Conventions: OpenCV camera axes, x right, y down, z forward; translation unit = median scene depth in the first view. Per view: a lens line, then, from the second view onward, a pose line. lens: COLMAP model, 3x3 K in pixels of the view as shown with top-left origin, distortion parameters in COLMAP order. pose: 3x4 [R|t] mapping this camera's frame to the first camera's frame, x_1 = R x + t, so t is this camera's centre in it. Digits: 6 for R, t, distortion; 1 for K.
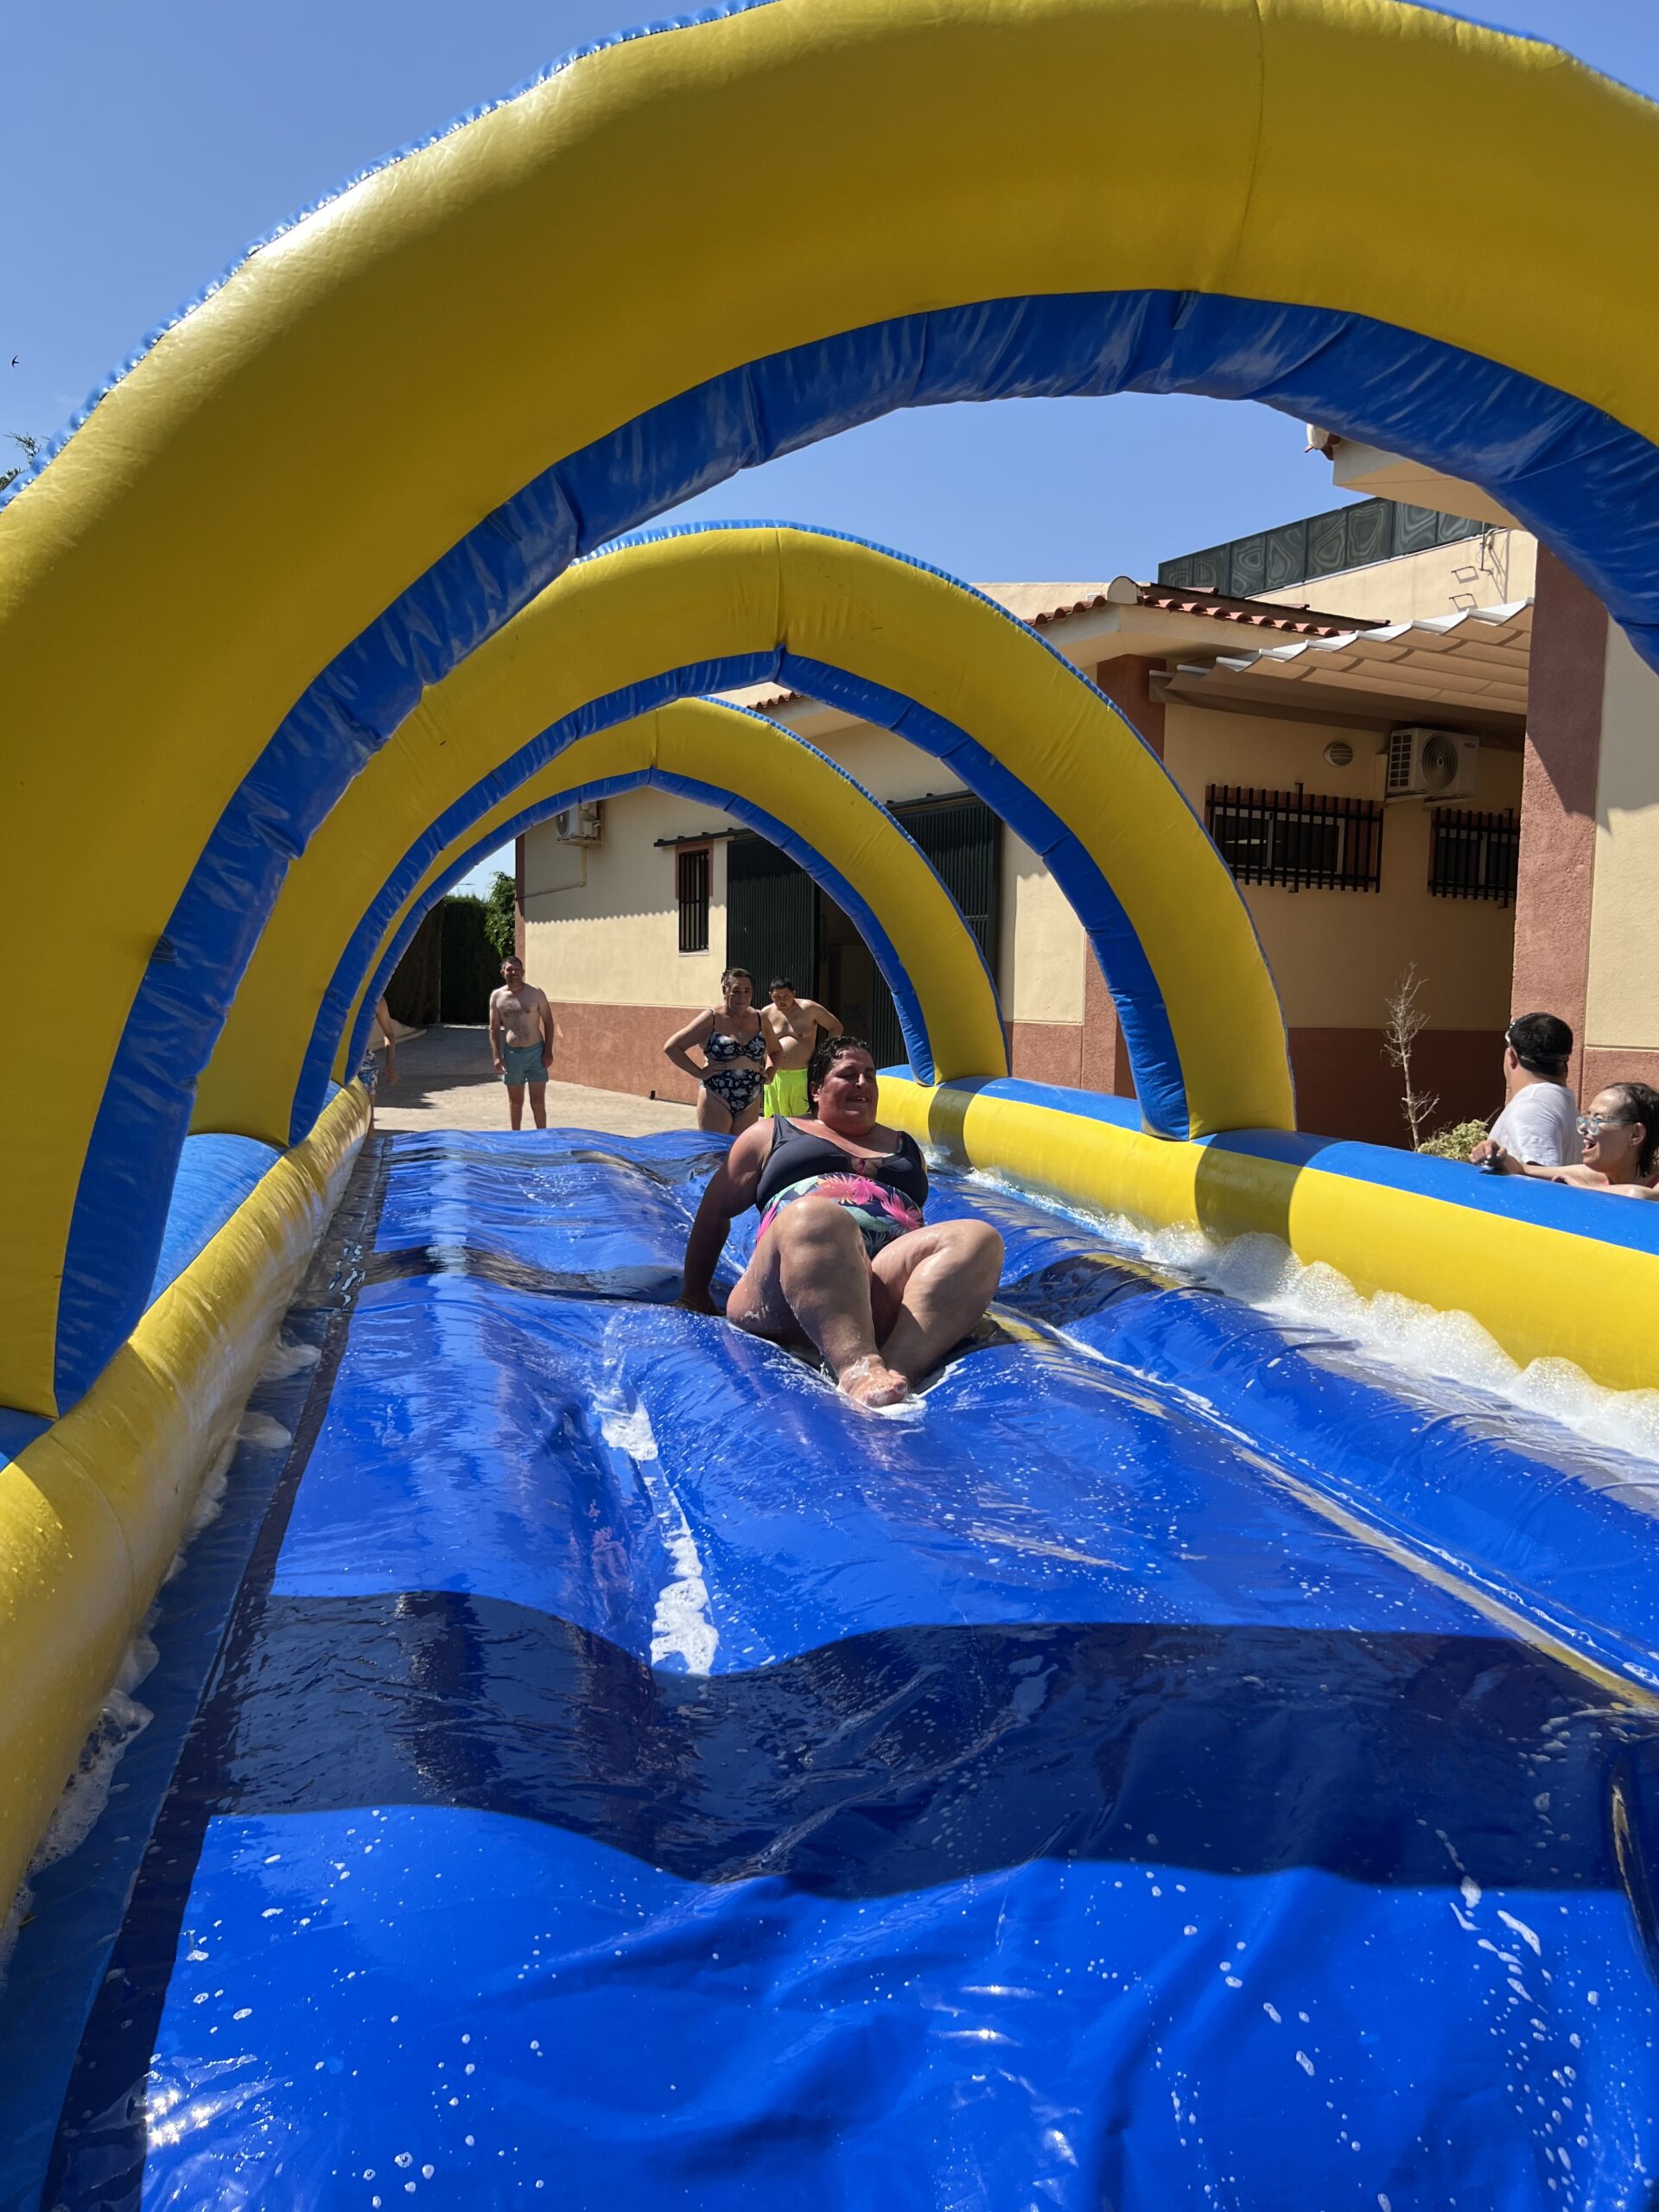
lens RADIAL K [[1673.7, 0, 829.5], [0, 1673.7, 1106.0], [0, 0, 1]] dist [0.026885, -0.030926]
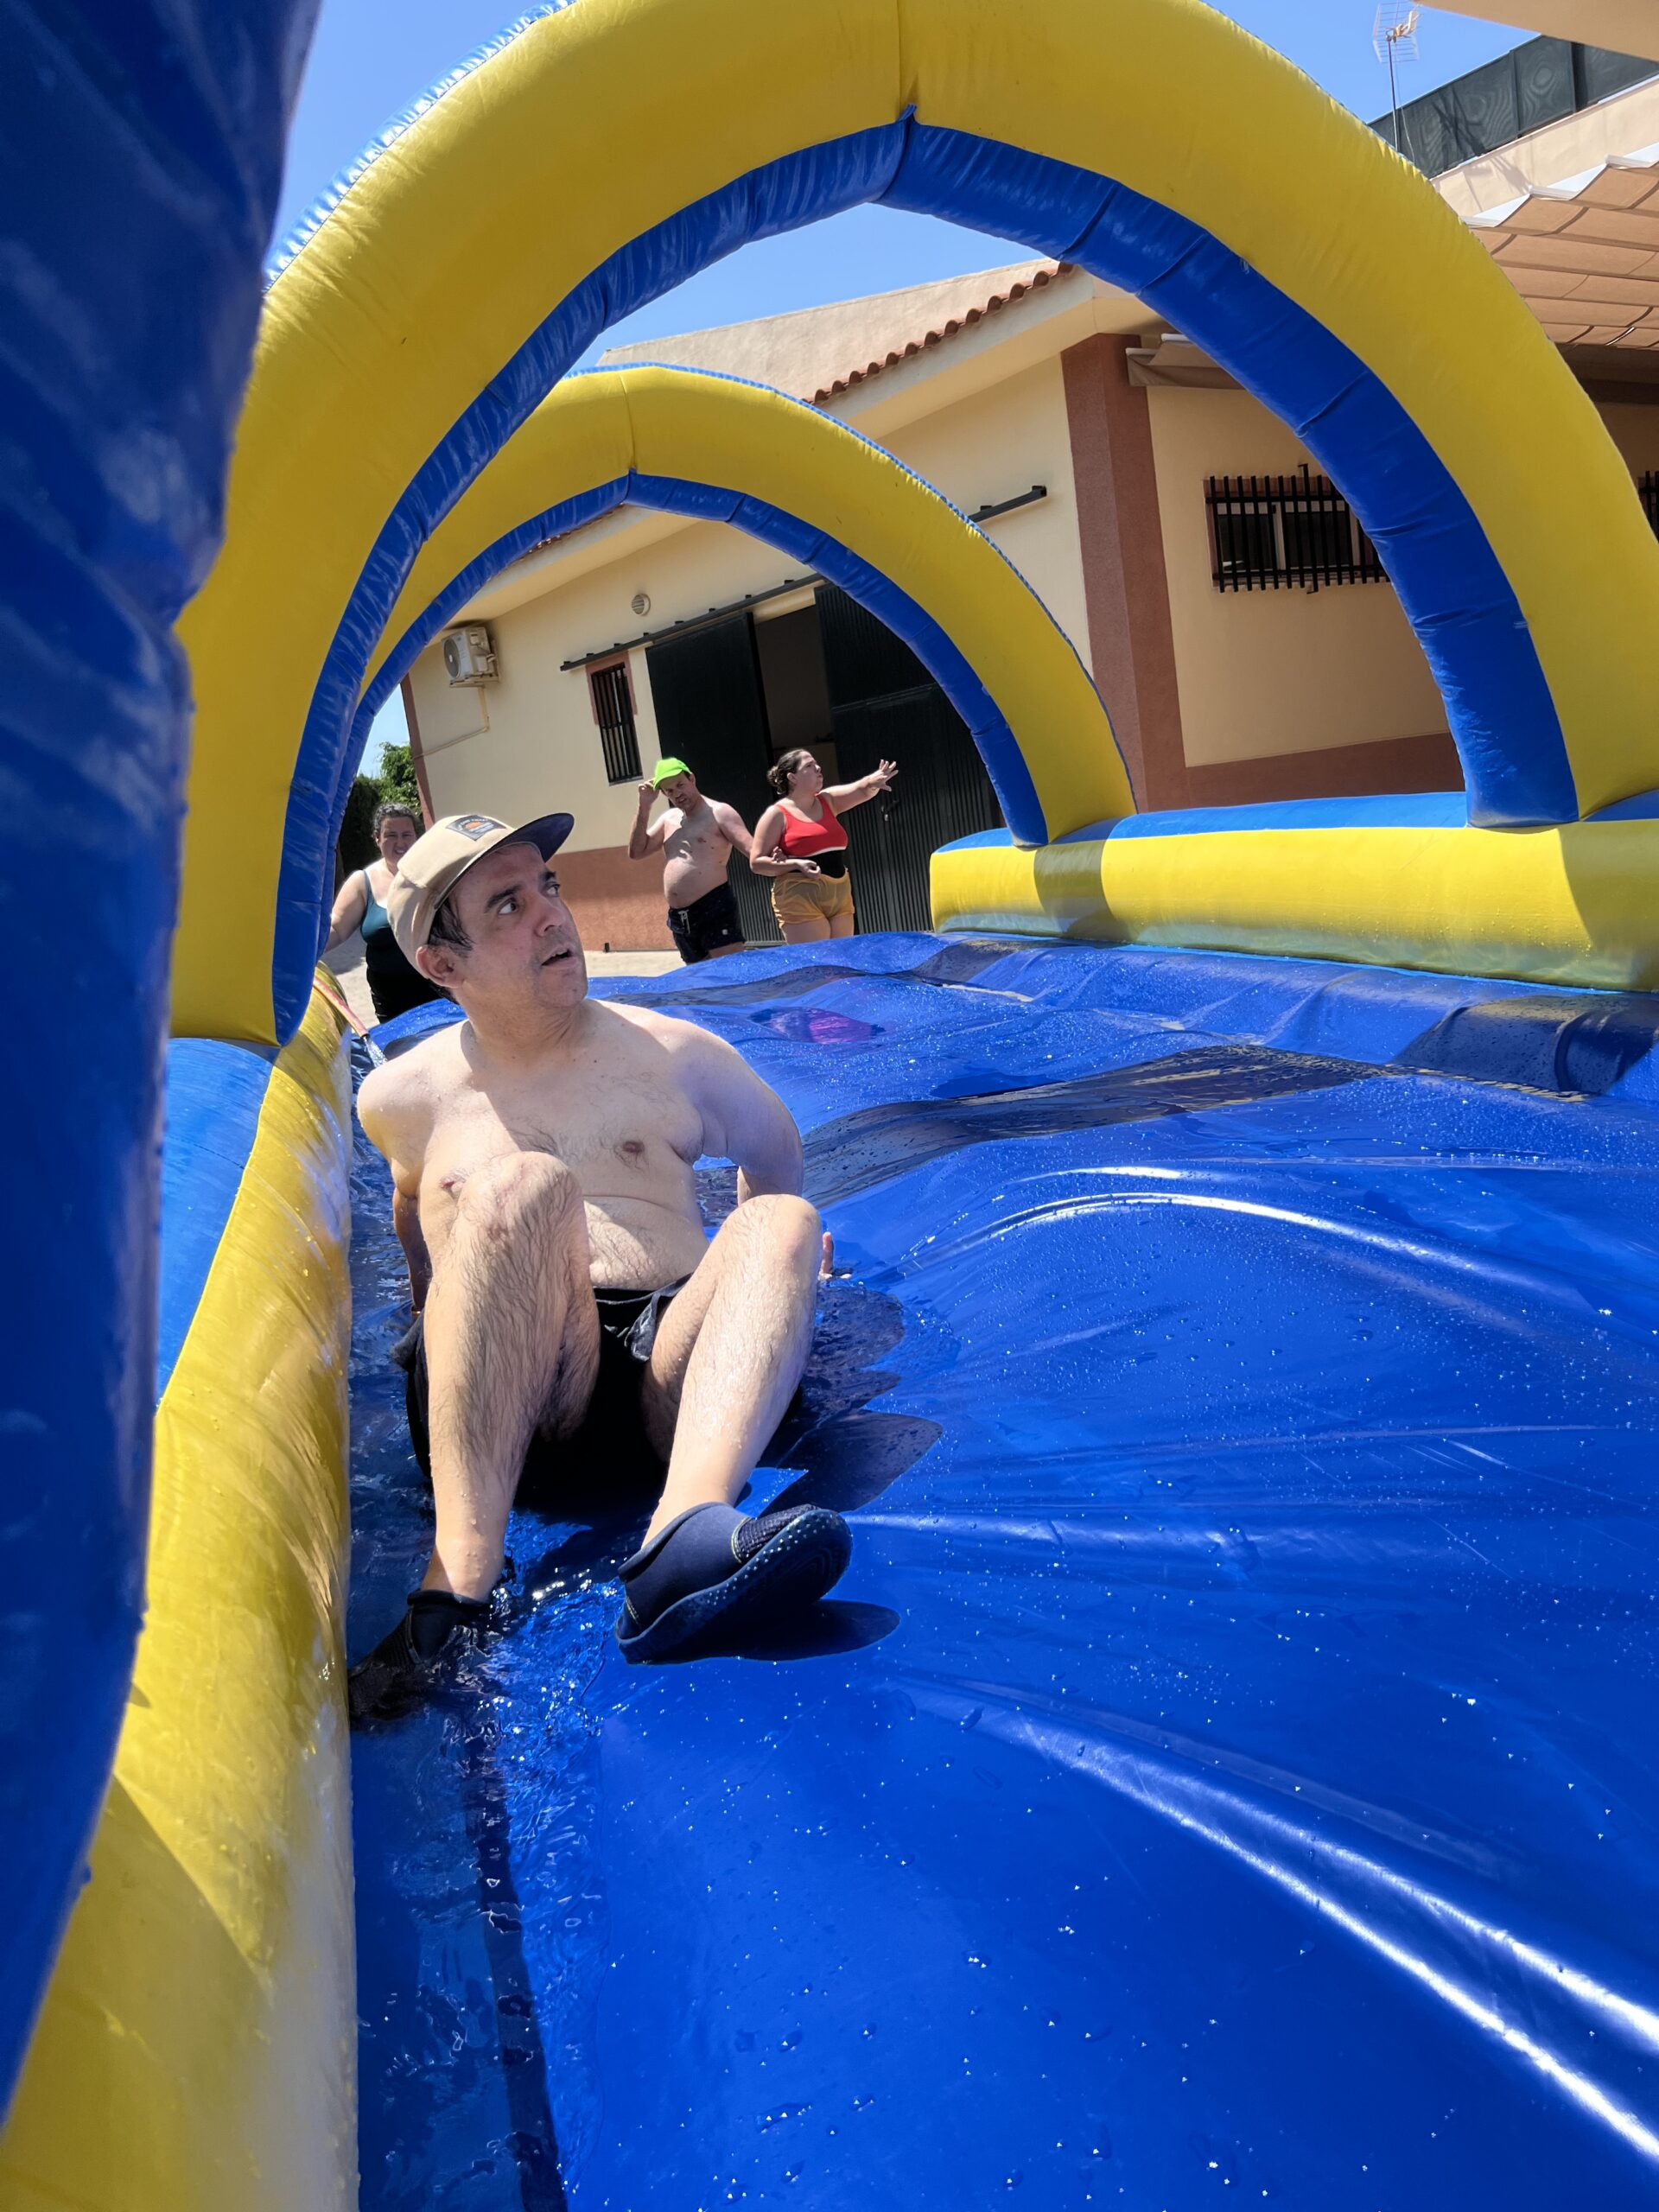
lens RADIAL K [[1716.3, 0, 829.5], [0, 1716.3, 1106.0], [0, 0, 1]] dist [-0.007670, -0.002138]
pose [[0.986658, -0.160774, 0.025663, -0.039889], [0.157432, 0.982320, 0.101304, 0.005614], [-0.041496, -0.095912, 0.994524, 0.100242]]
